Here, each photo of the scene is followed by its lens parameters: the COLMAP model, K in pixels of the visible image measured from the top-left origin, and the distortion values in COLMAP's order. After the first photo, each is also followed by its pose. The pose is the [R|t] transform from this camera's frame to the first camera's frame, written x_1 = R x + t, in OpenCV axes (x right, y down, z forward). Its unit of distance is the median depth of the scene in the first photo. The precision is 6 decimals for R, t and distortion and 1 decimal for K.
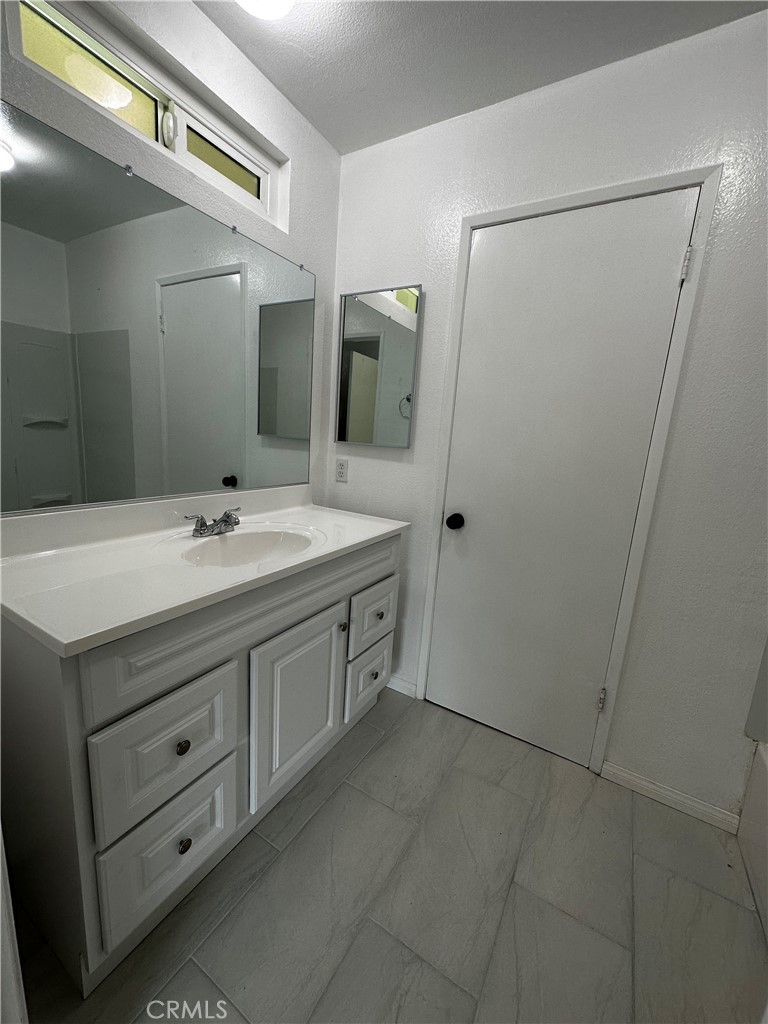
lens RADIAL K [[408.7, 0, 381.8], [0, 408.7, 511.6], [0, 0, 1]] dist [-0.003613, 0.000812]
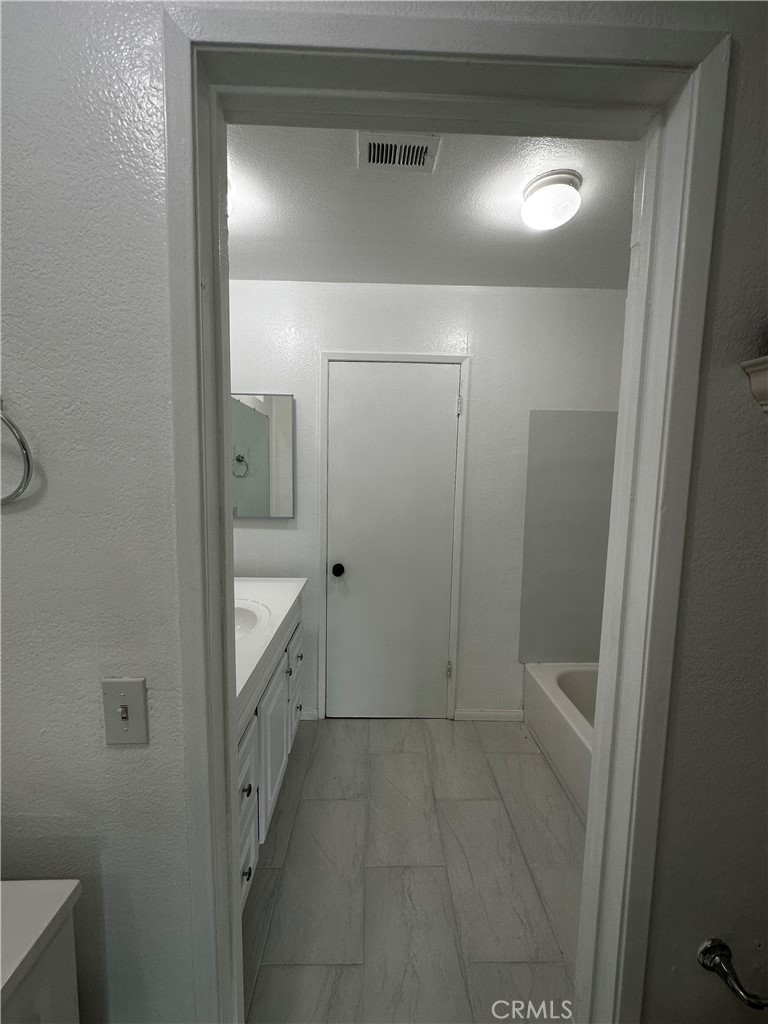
lens RADIAL K [[408.7, 0, 381.6], [0, 408.7, 512.8], [0, 0, 1]] dist [-0.003613, 0.000812]
pose [[0.848437, -0.107757, 0.518211, -0.441779], [0.139954, 0.989884, -0.023301, -0.131742], [-0.510458, 0.092295, 0.854935, -0.260480]]
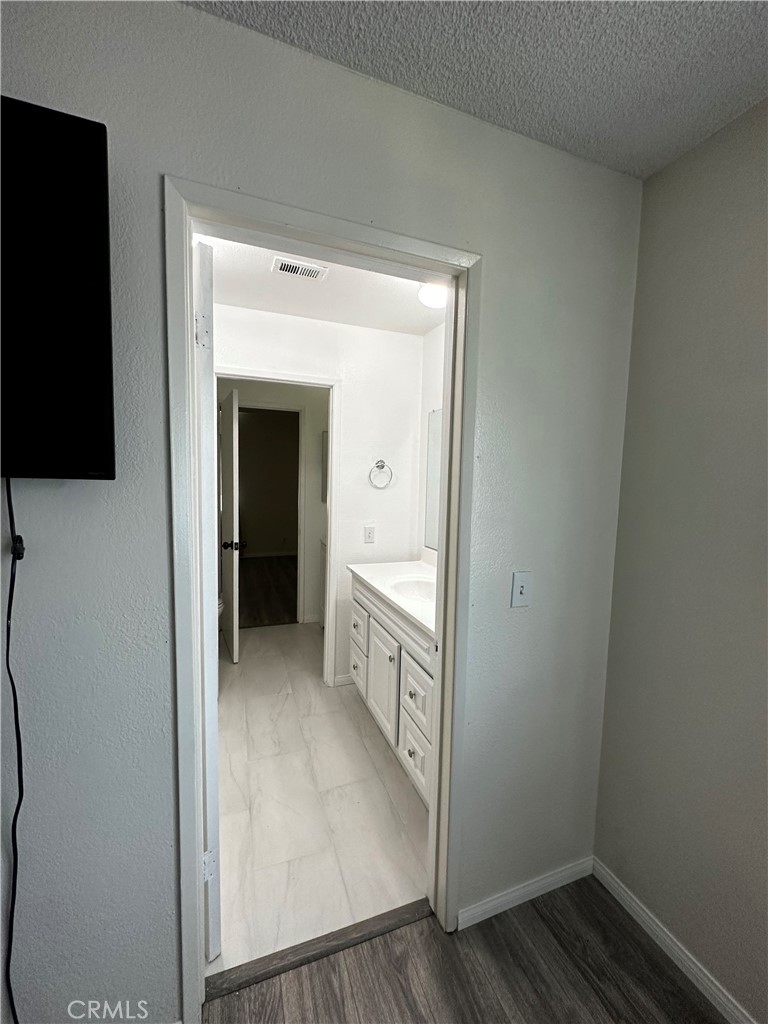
lens RADIAL K [[408.7, 0, 382.5], [0, 408.7, 509.9], [0, 0, 1]] dist [-0.003613, 0.000812]
pose [[-0.622796, -0.019286, -0.782146, 1.004467], [-0.218182, 0.964319, 0.149953, -0.400331], [0.751347, 0.264040, -0.604782, 1.647689]]
